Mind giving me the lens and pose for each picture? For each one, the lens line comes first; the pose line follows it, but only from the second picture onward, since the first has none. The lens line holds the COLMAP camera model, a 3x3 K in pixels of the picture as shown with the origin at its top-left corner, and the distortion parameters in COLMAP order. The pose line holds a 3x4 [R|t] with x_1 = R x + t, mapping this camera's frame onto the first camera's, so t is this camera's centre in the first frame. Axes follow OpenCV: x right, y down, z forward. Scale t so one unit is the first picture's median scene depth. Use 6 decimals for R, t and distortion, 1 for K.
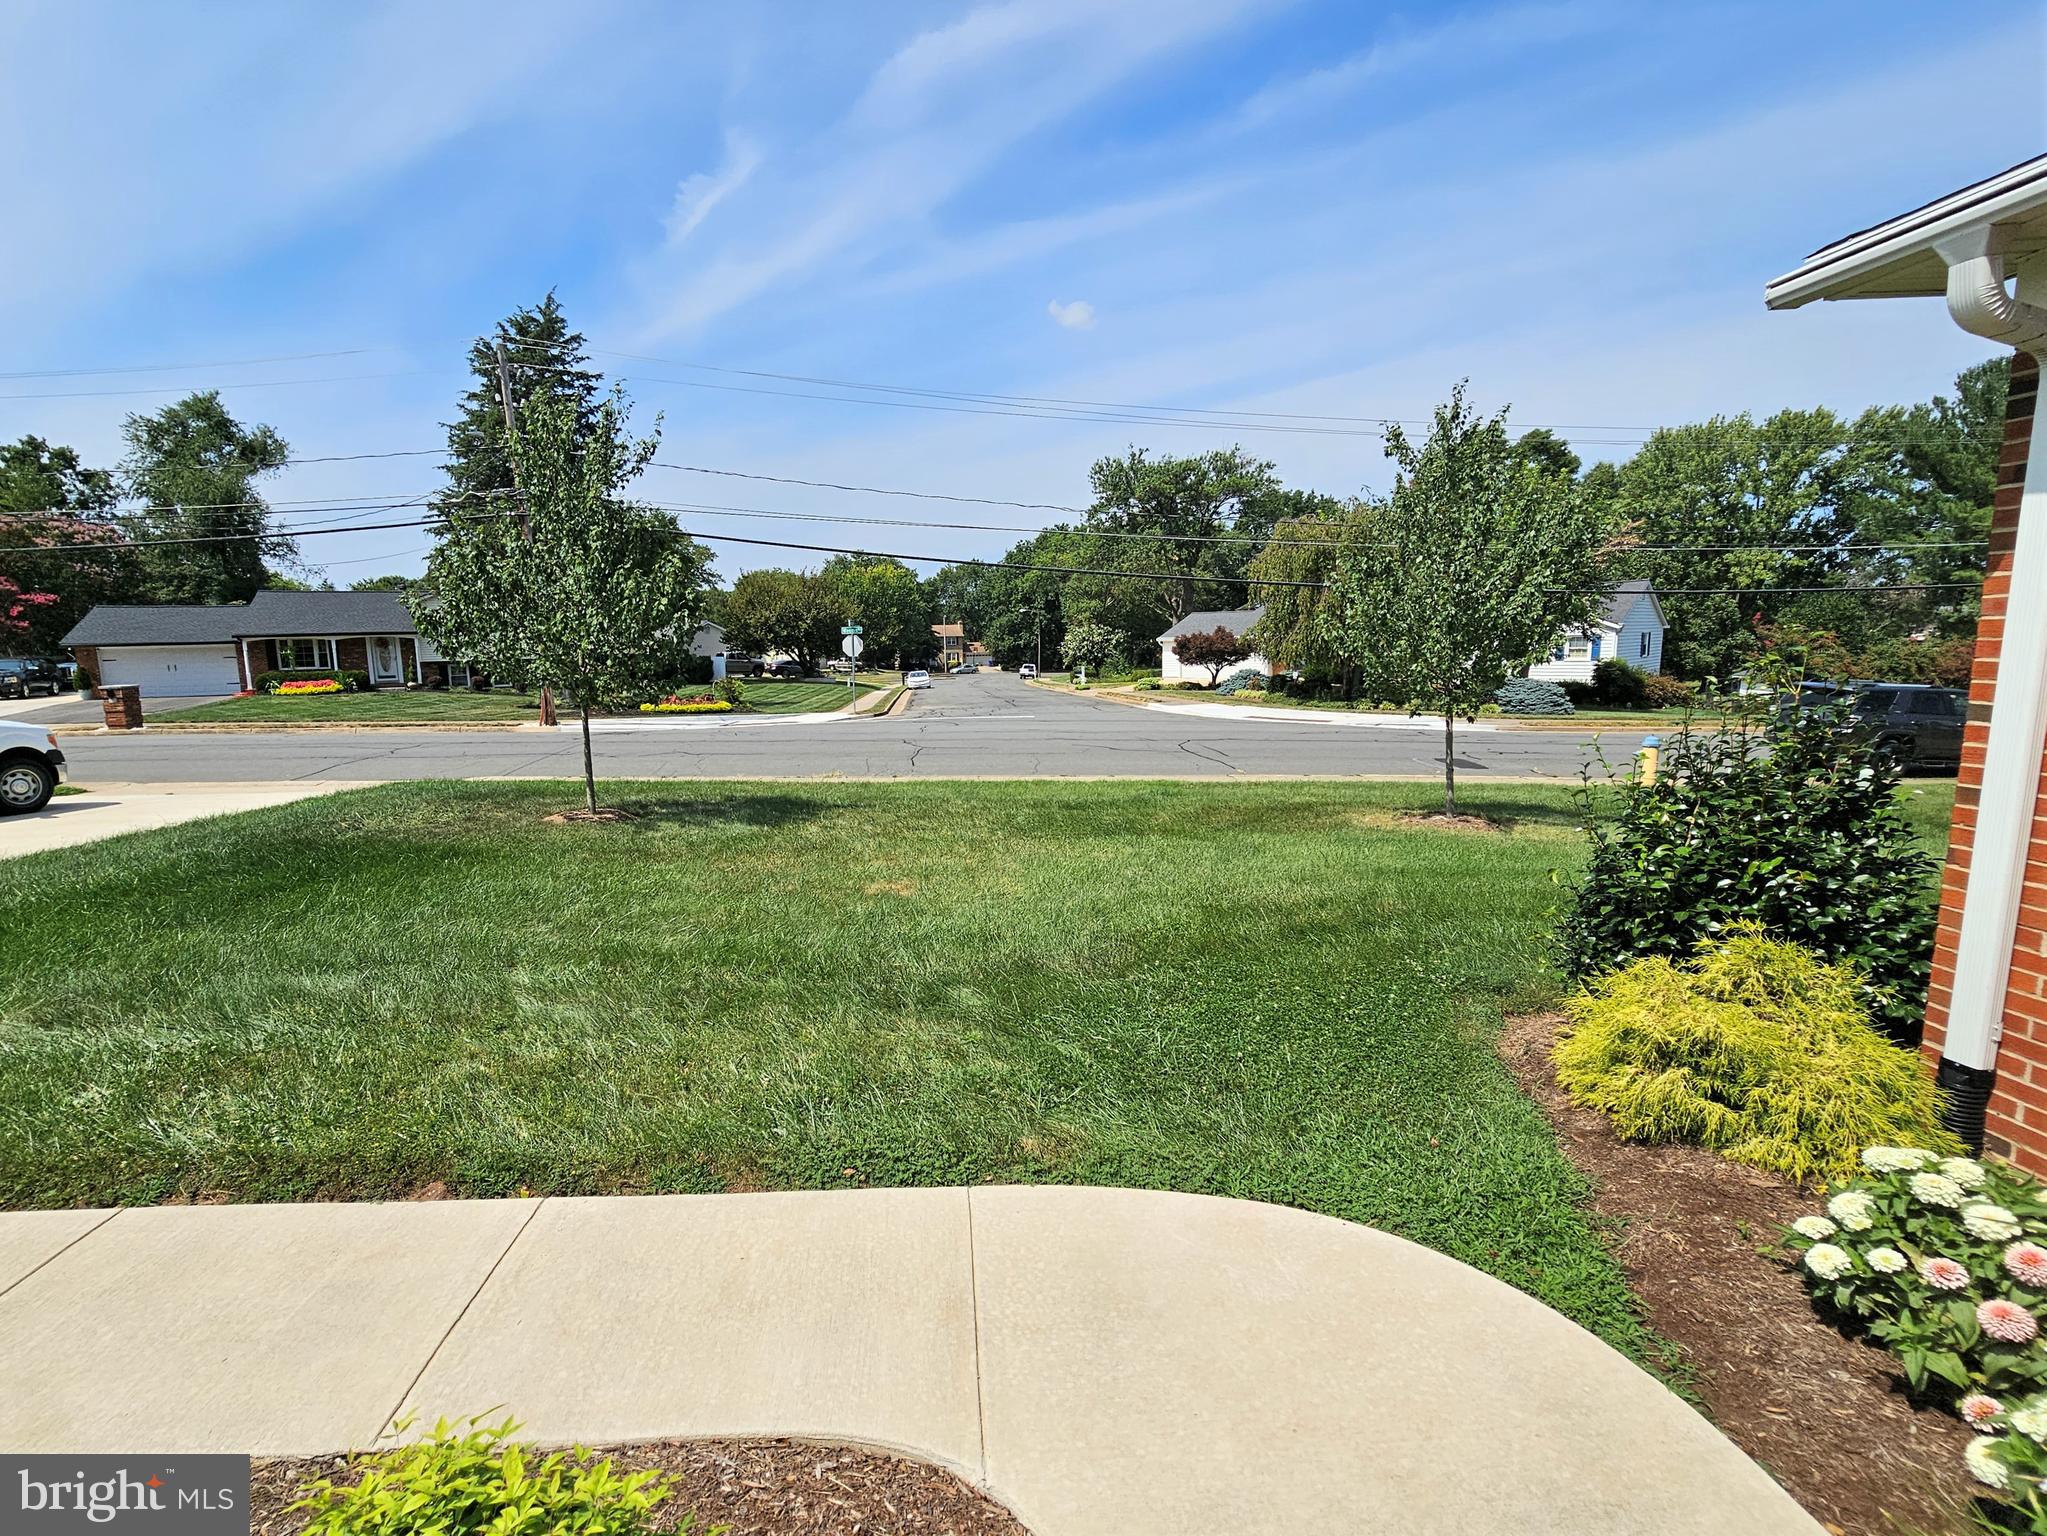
lens RADIAL K [[855.2, 0, 1018.8], [0, 855.2, 768.0], [0, 0, 1]] dist [-0.007335, 0.000672]
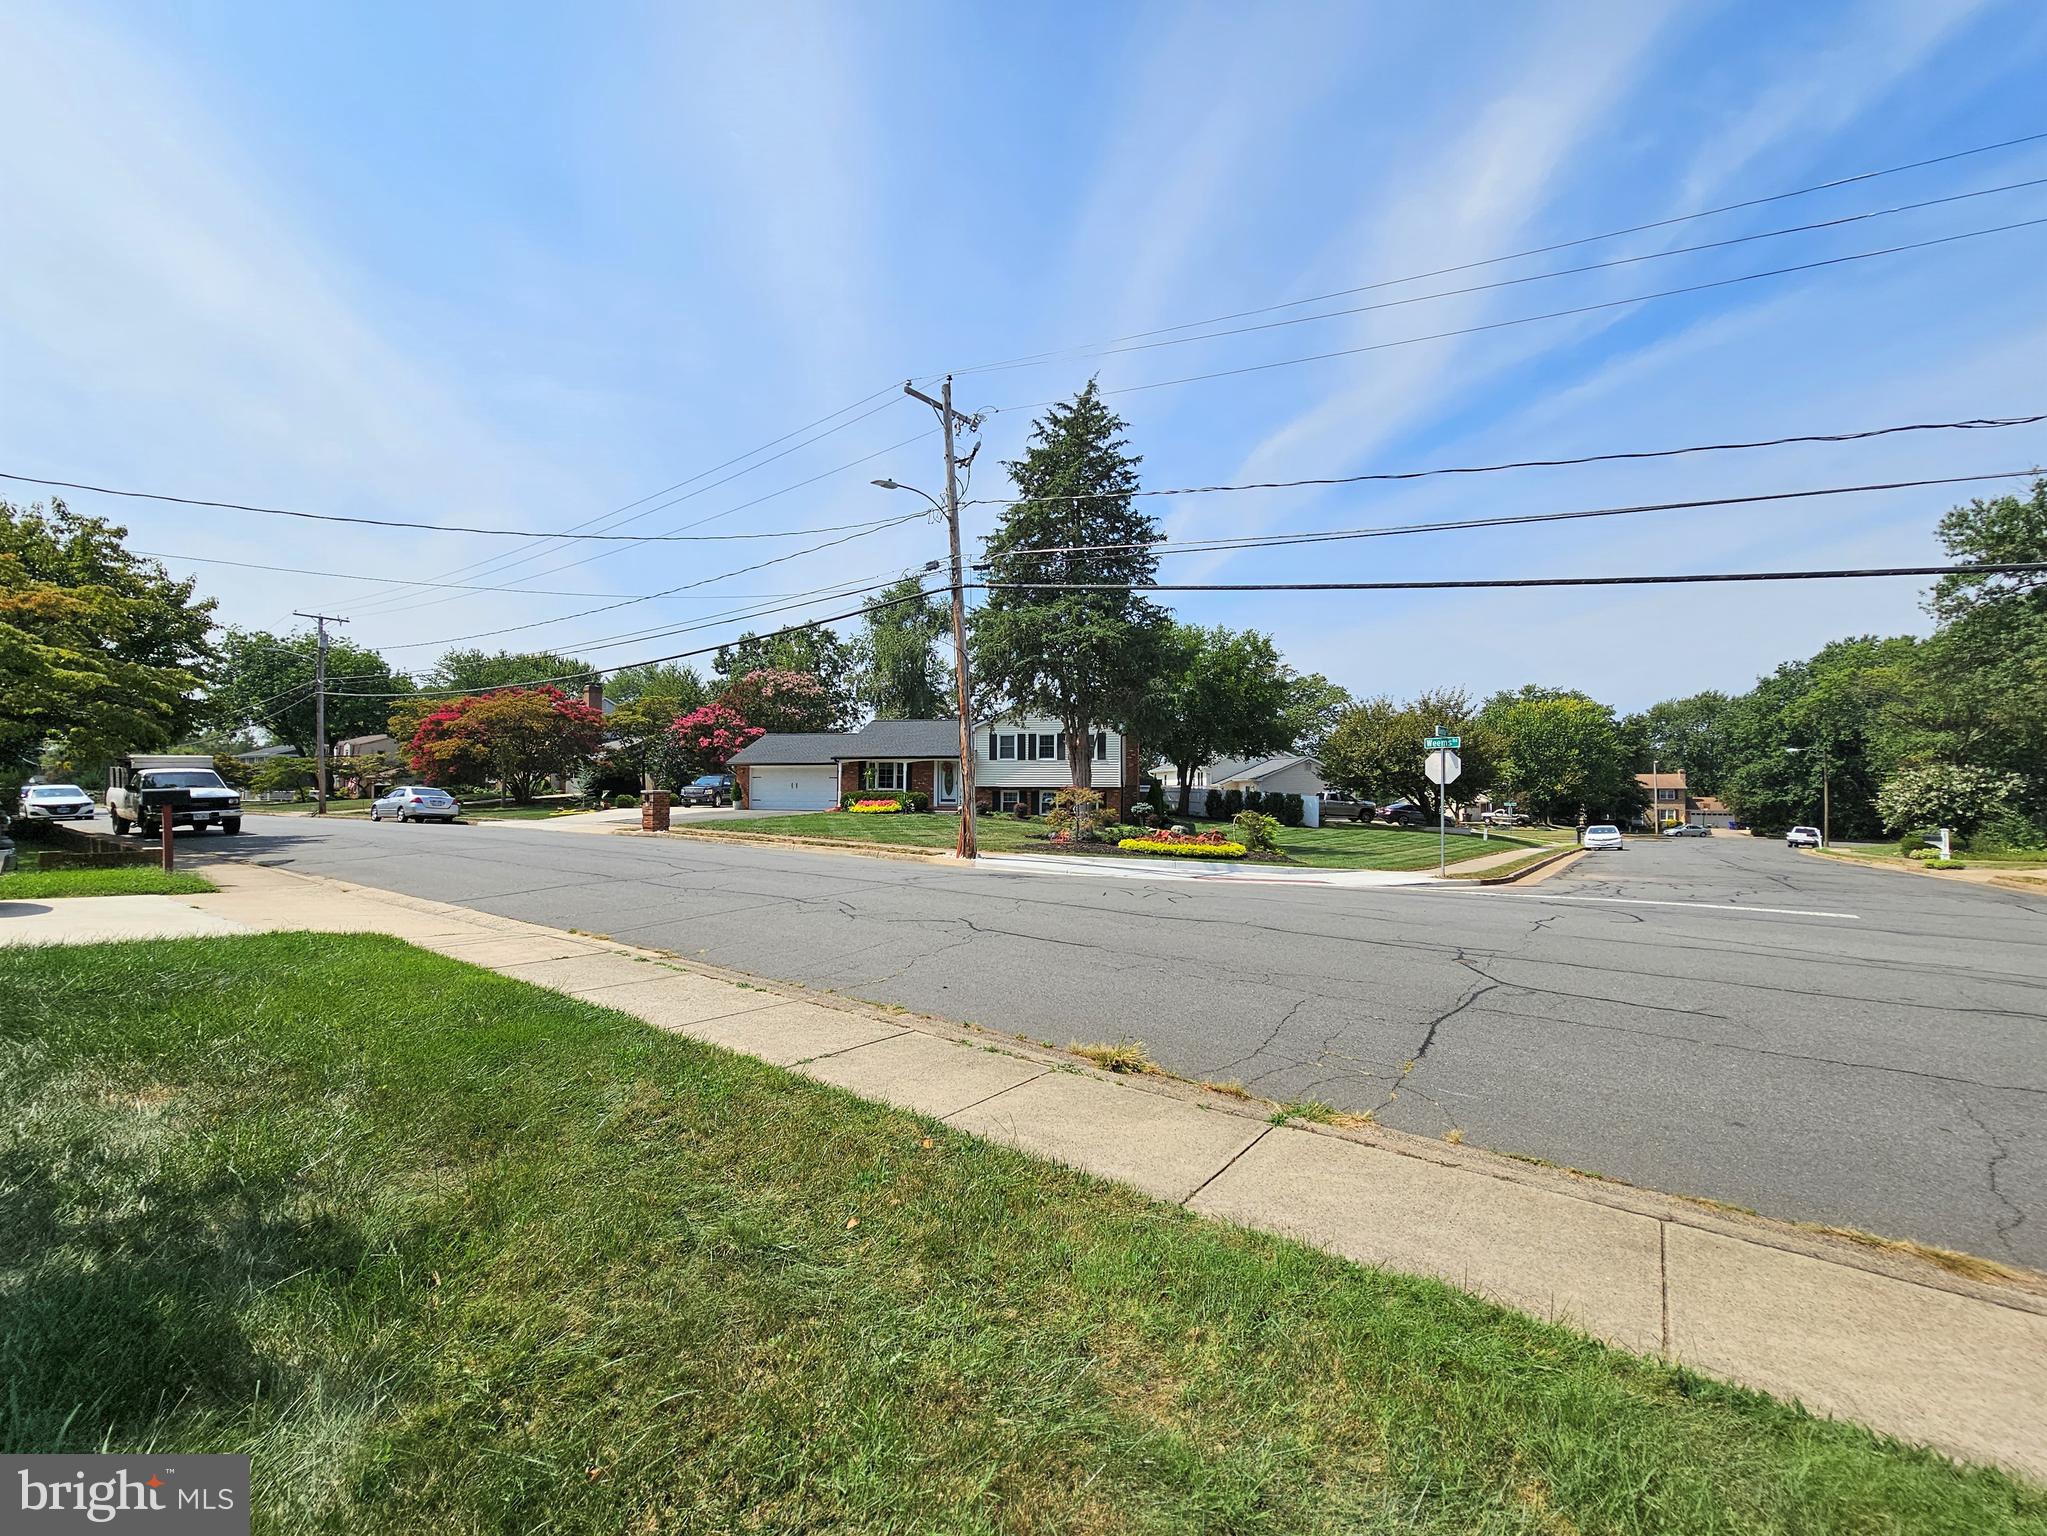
lens RADIAL K [[855.2, 0, 994.9], [0, 855.2, 762.8], [0, 0, 1]] dist [-0.007335, 0.000672]
pose [[0.734062, -0.003878, -0.679072, -0.004221], [-0.117454, 0.984188, -0.132586, -0.008901], [0.668848, 0.177086, 0.721999, 0.115372]]
